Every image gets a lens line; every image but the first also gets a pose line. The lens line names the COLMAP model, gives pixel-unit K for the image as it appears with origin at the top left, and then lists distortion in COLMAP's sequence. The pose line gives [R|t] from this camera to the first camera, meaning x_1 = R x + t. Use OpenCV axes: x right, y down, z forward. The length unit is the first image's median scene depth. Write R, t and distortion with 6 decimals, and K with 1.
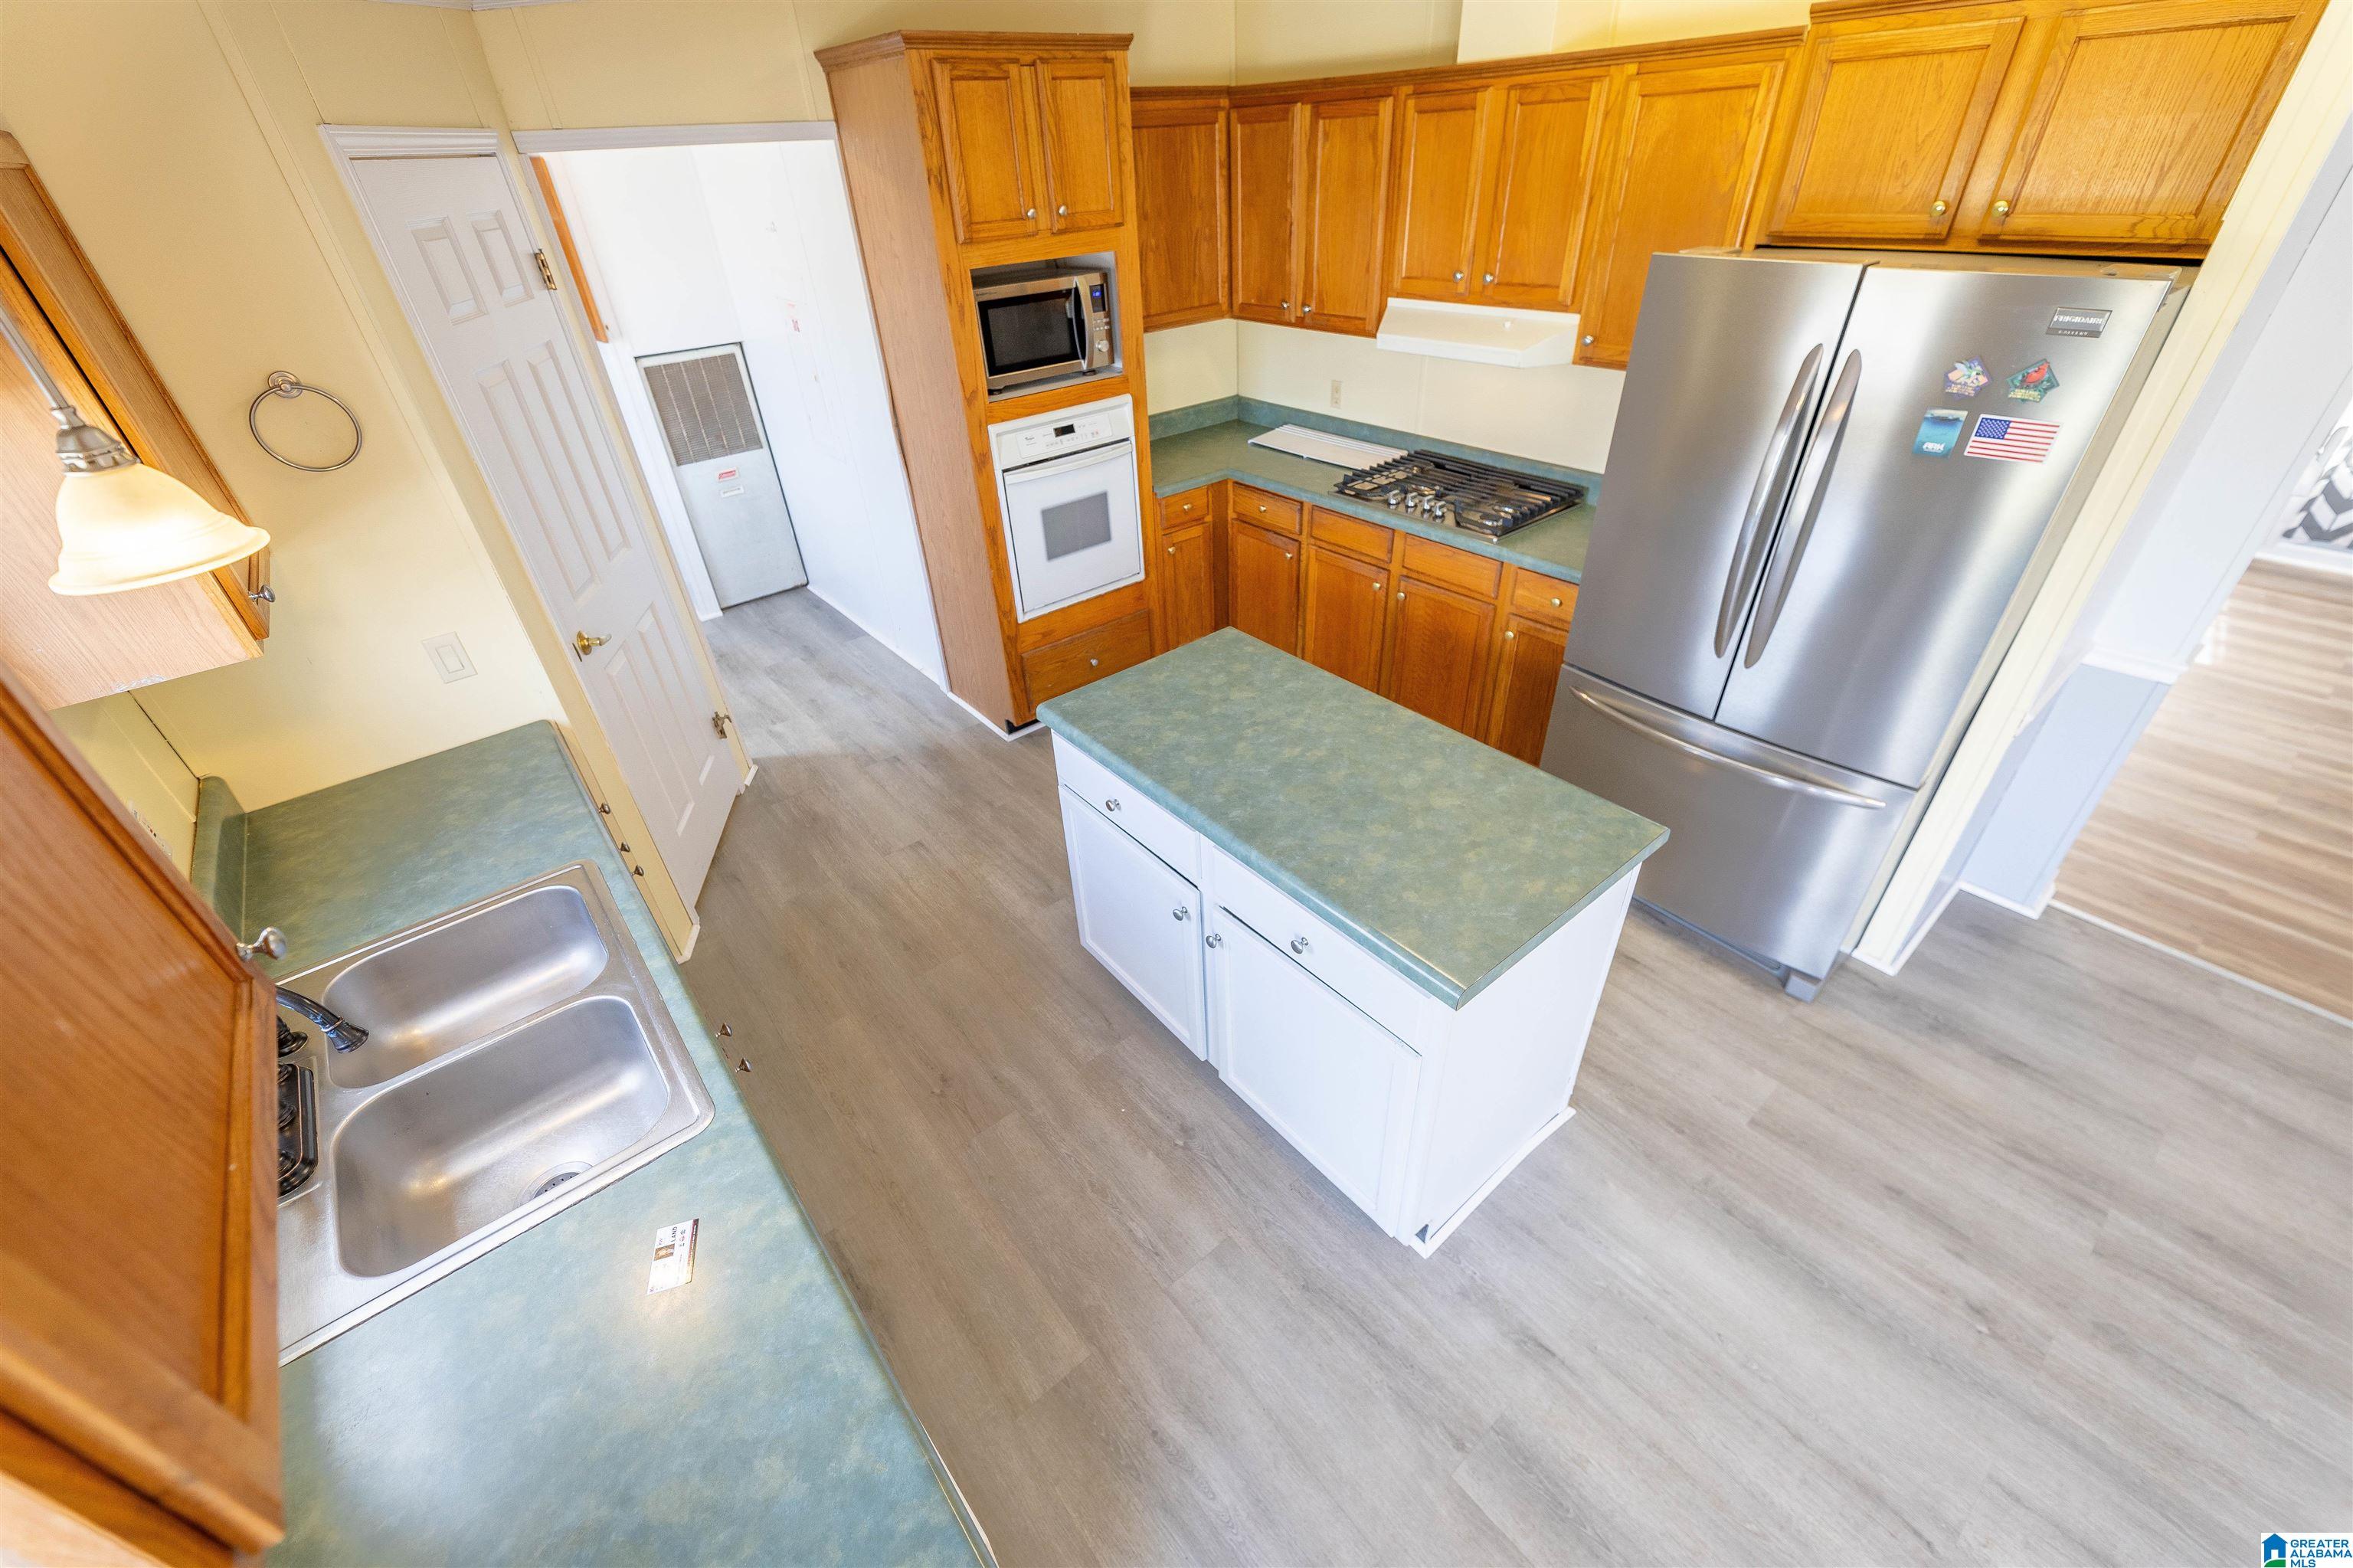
lens RADIAL K [[953.0, 0, 1180.0], [0, 953.0, 787.6], [0, 0, 1]] dist [0.003511, -0.000167]
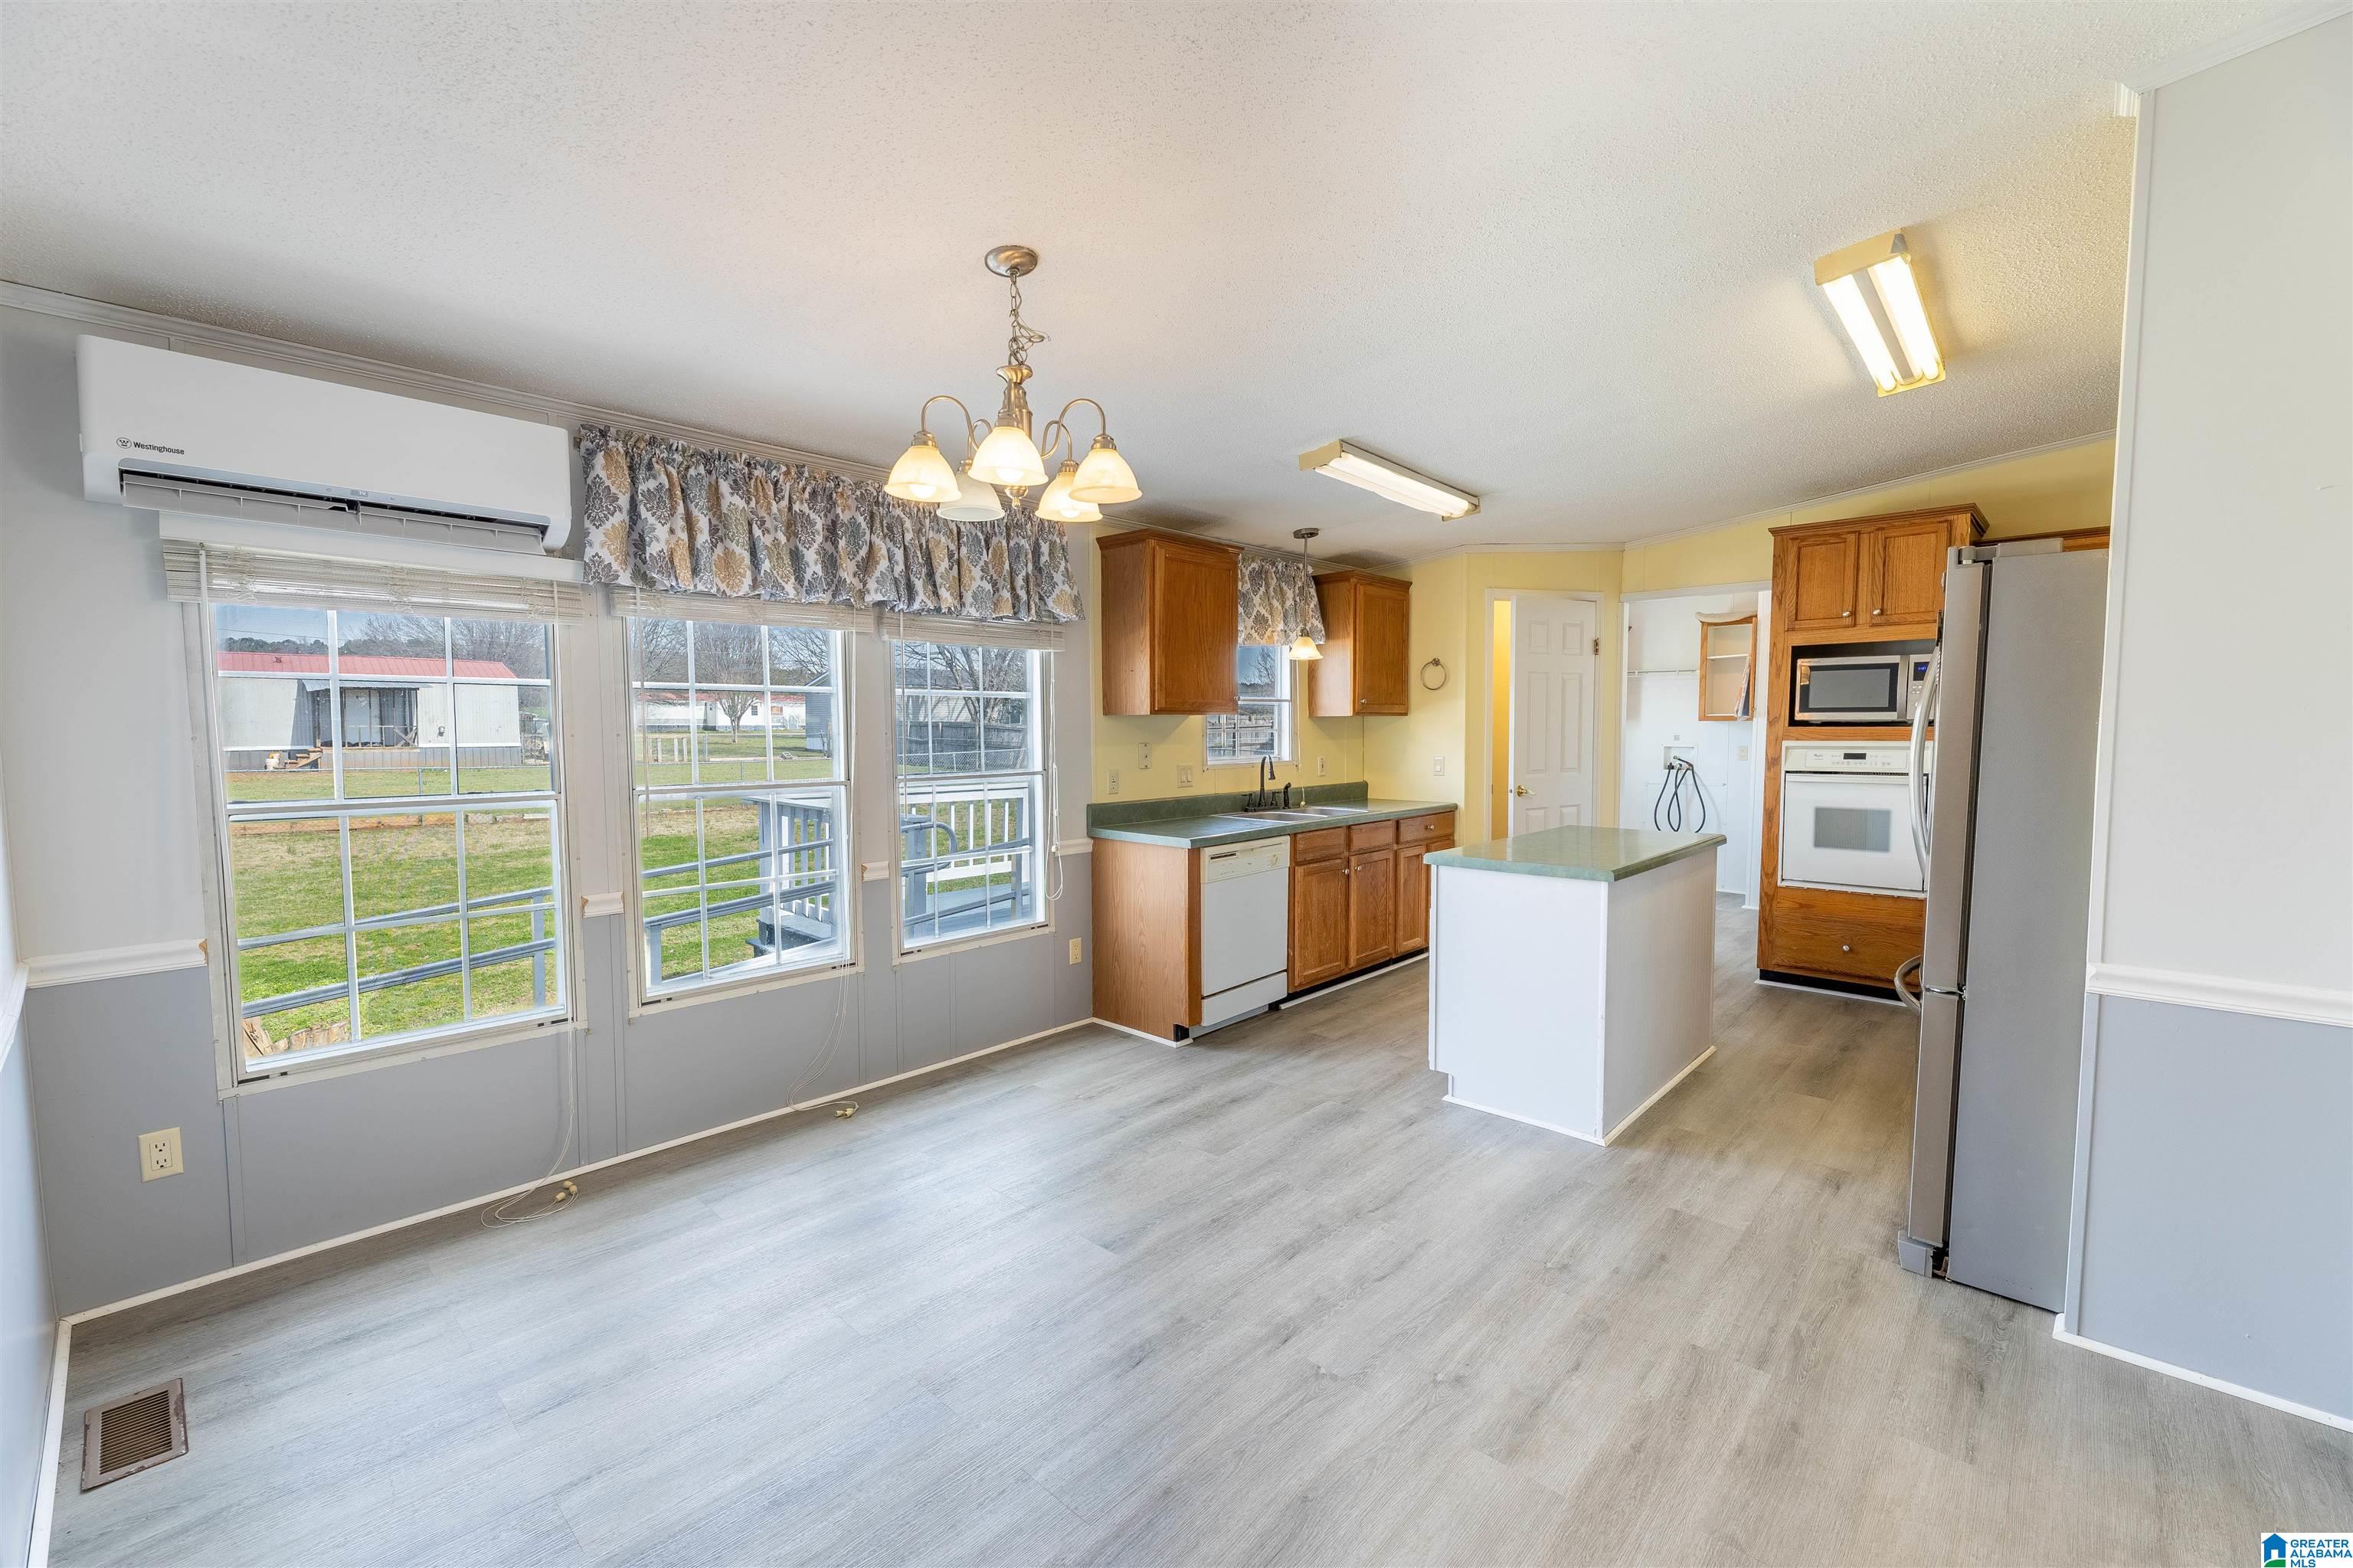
lens RADIAL K [[953.0, 0, 1180.0], [0, 953.0, 787.6], [0, 0, 1]] dist [0.003511, -0.000167]
pose [[0.138177, 0.115562, -0.983643, 1.522214], [-0.560350, 0.828048, 0.018567, 0.232977], [0.816649, 0.548618, 0.179172, 0.028953]]
